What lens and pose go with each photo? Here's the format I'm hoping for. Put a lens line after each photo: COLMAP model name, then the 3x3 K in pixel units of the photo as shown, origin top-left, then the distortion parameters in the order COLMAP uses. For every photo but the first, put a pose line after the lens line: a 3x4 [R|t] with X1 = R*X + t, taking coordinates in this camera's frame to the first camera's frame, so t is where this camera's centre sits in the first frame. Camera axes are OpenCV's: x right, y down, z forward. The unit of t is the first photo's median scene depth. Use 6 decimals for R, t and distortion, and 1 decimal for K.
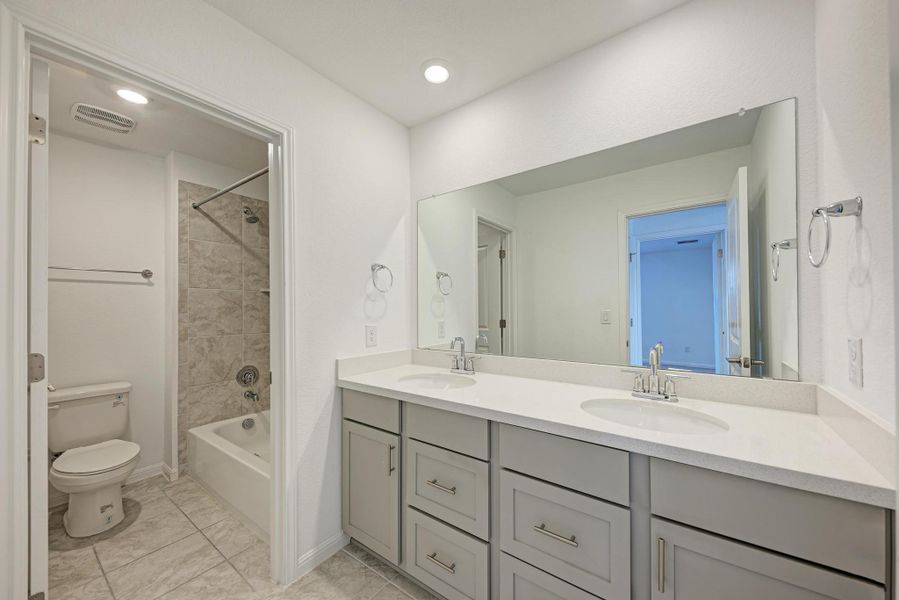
lens RADIAL K [[333.3, 0, 453.0], [0, 333.3, 306.1], [0, 0, 1]] dist [0.002326, -0.000903]
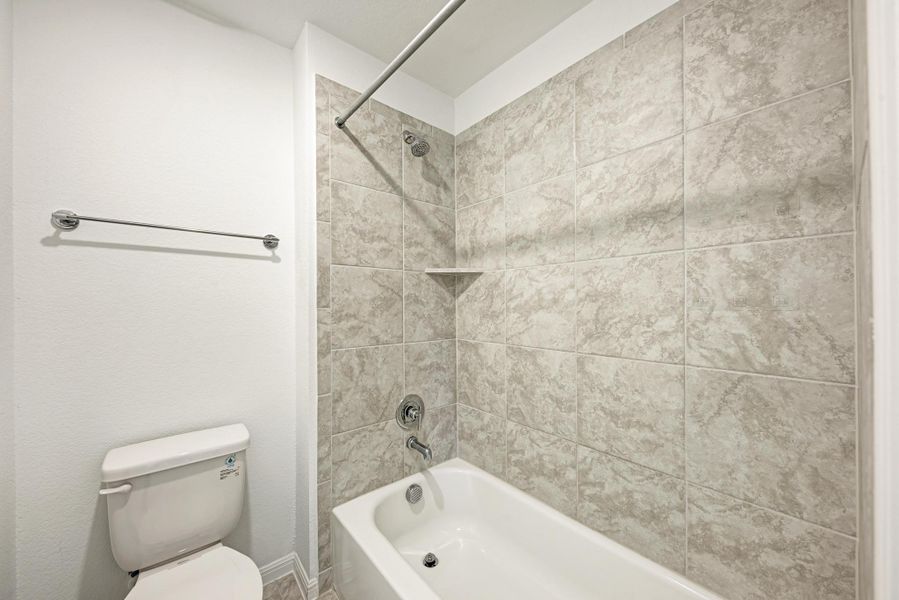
lens RADIAL K [[333.3, 0, 448.6], [0, 333.3, 306.1], [0, 0, 1]] dist [0.002326, -0.000903]
pose [[0.971205, -0.004410, -0.238205, -0.447643], [0.005278, 0.999982, 0.003007, 0.017451], [0.238187, -0.004178, 0.971210, 0.476404]]
